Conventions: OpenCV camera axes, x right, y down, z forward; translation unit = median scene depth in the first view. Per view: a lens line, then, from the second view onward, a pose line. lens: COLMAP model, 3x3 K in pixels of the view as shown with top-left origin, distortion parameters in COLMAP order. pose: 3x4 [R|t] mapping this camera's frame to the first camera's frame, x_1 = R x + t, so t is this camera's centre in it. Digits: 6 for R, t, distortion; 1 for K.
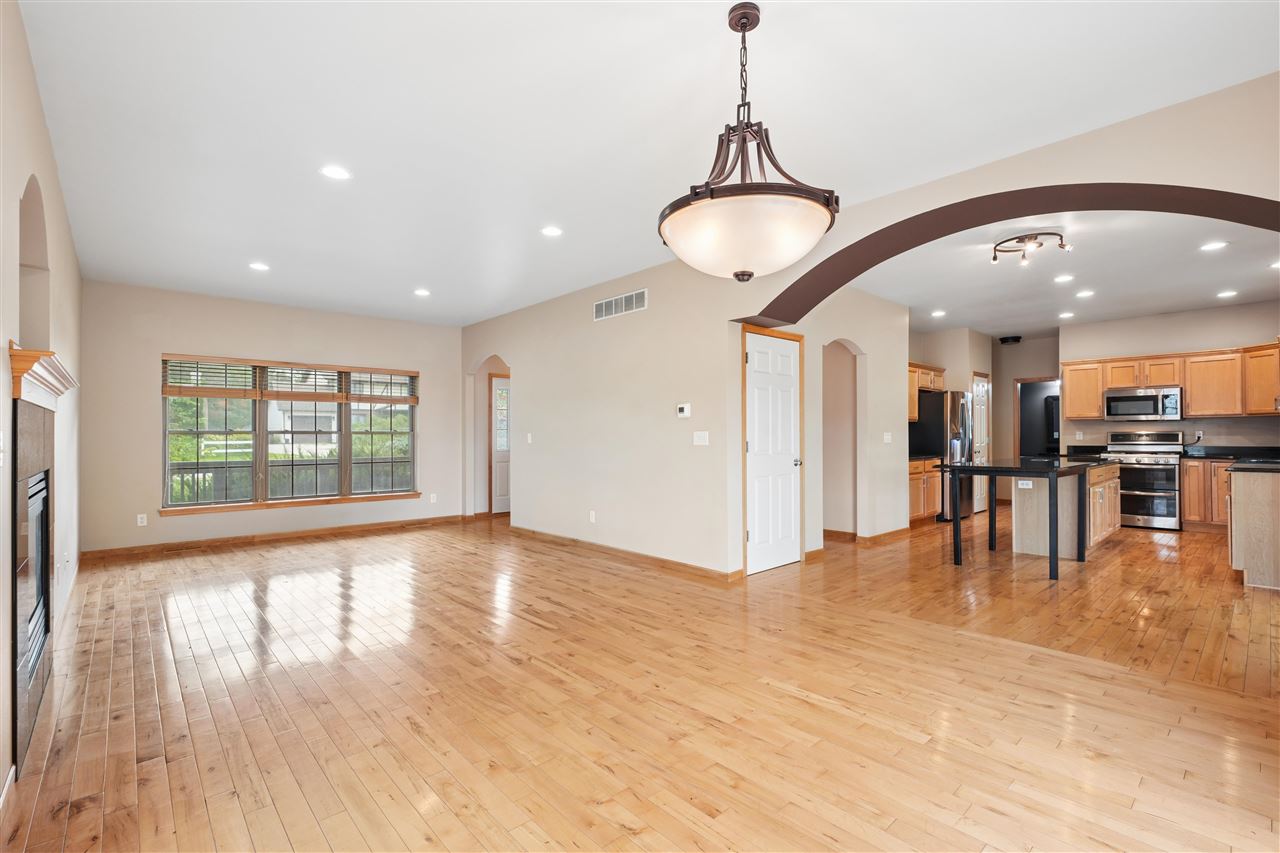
lens RADIAL K [[579.3, 0, 643.5], [0, 579.3, 429.1], [0, 0, 1]] dist [0.003599, 0.000073]
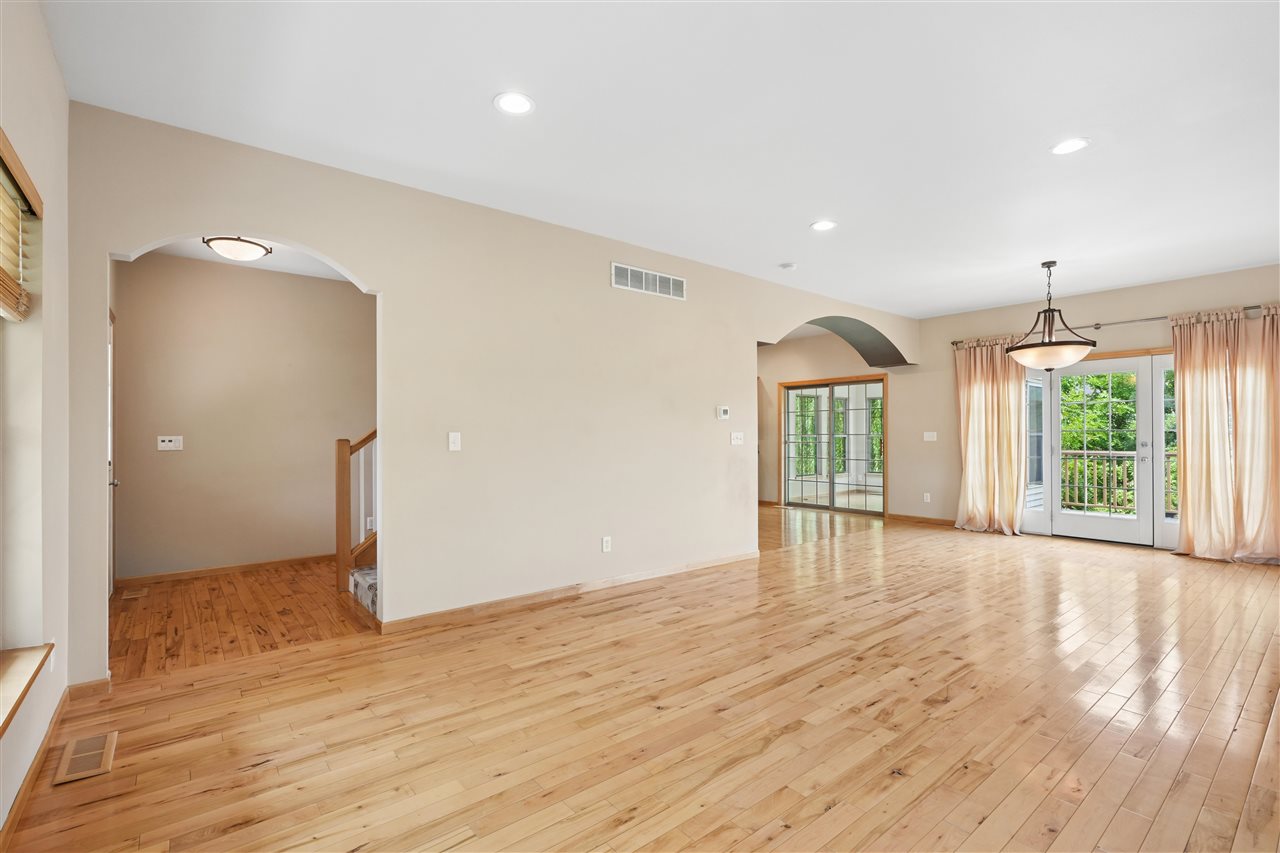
lens RADIAL K [[579.3, 0, 636.7], [0, 579.3, 431.0], [0, 0, 1]] dist [0.003599, 0.000073]
pose [[0.055969, 0.008553, 0.998396, -0.913024], [-0.008211, 0.999933, -0.008106, 0.010770], [-0.998399, -0.007745, 0.056036, 1.001834]]
